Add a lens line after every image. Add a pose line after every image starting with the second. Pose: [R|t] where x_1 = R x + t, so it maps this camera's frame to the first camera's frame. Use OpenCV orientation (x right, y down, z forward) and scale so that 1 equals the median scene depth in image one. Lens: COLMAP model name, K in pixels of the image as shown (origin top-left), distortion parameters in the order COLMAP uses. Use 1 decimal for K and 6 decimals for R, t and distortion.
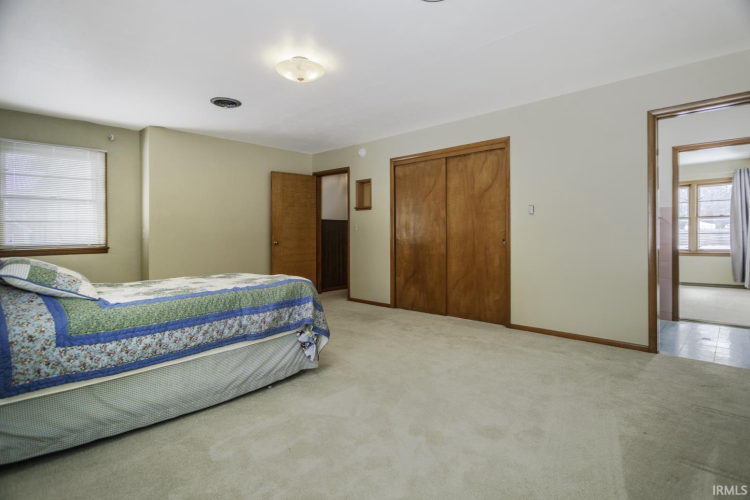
lens RADIAL K [[389.1, 0, 375.7], [0, 389.1, 230.8], [0, 0, 1]] dist [0.000711, 0.000208]
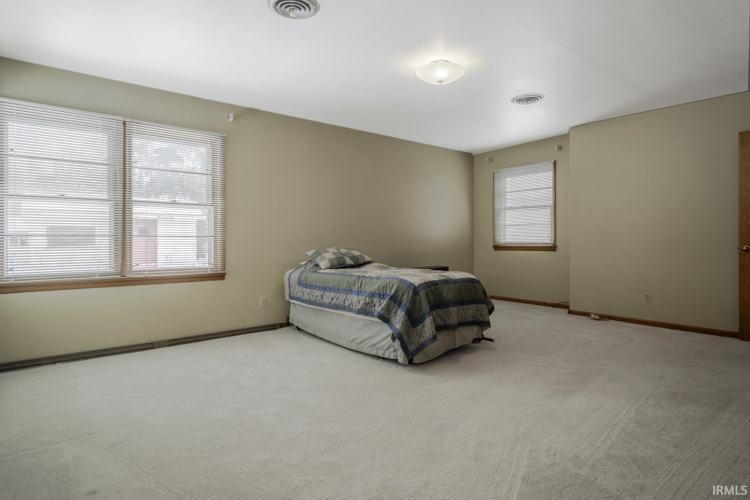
lens RADIAL K [[417.6, 0, 375.1], [0, 417.6, 235.8], [0, 0, 1]] dist [0.000502, 0.000085]
pose [[-0.112522, 0.006738, -0.993626, 1.065532], [0.014416, 0.999883, 0.005148, -0.001518], [0.993545, -0.013745, -0.112606, 1.149360]]
